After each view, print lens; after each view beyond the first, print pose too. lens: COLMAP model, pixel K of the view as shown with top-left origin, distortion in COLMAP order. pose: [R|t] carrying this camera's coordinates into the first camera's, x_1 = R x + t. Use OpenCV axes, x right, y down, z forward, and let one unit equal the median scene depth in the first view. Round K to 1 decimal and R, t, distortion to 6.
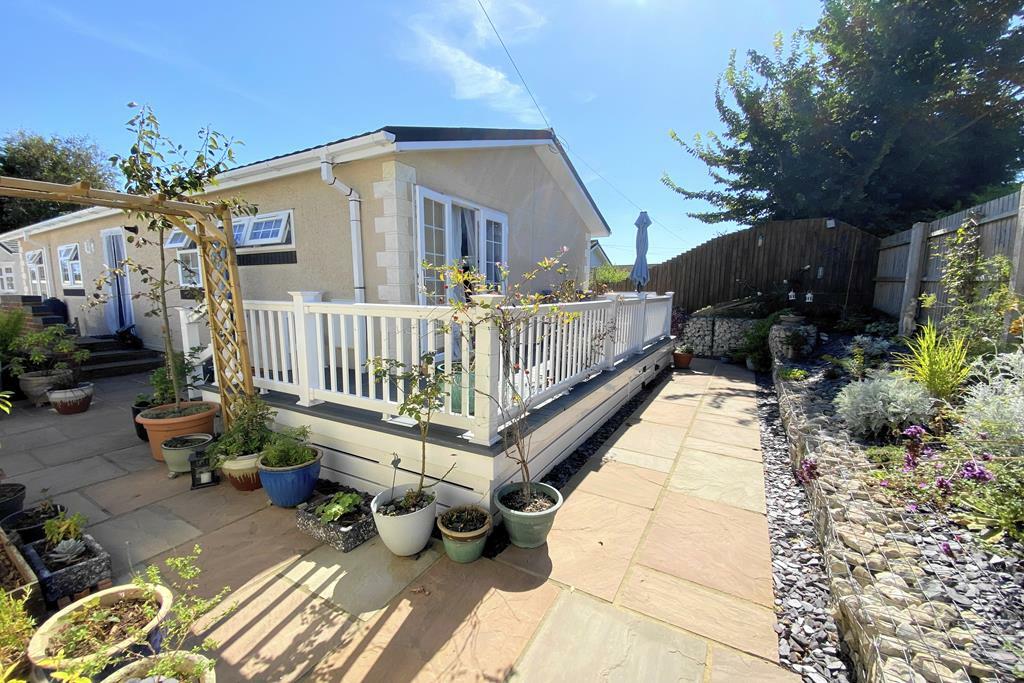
lens RADIAL K [[405.6, 0, 513.6], [0, 405.6, 363.2], [0, 0, 1]] dist [0.015981, -0.016916]
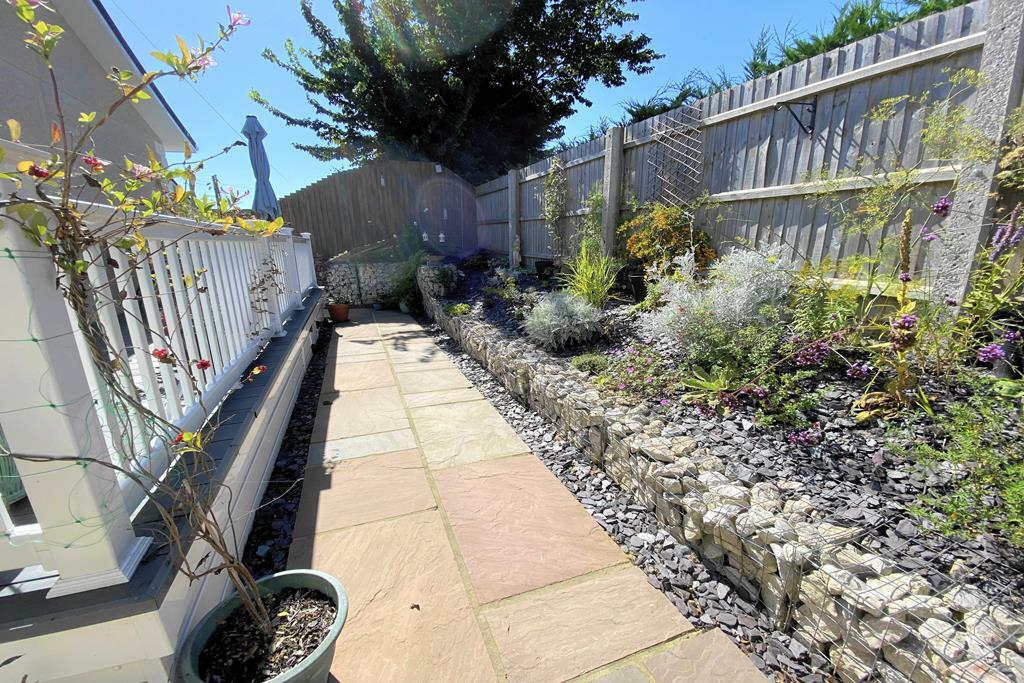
lens RADIAL K [[405.6, 0, 513.6], [0, 405.6, 363.2], [0, 0, 1]] dist [0.015981, -0.016916]
pose [[0.645097, -0.236982, 0.726422, -0.032374], [0.152482, 0.971493, 0.181520, -0.005707], [-0.748731, -0.006332, 0.662844, 0.298212]]
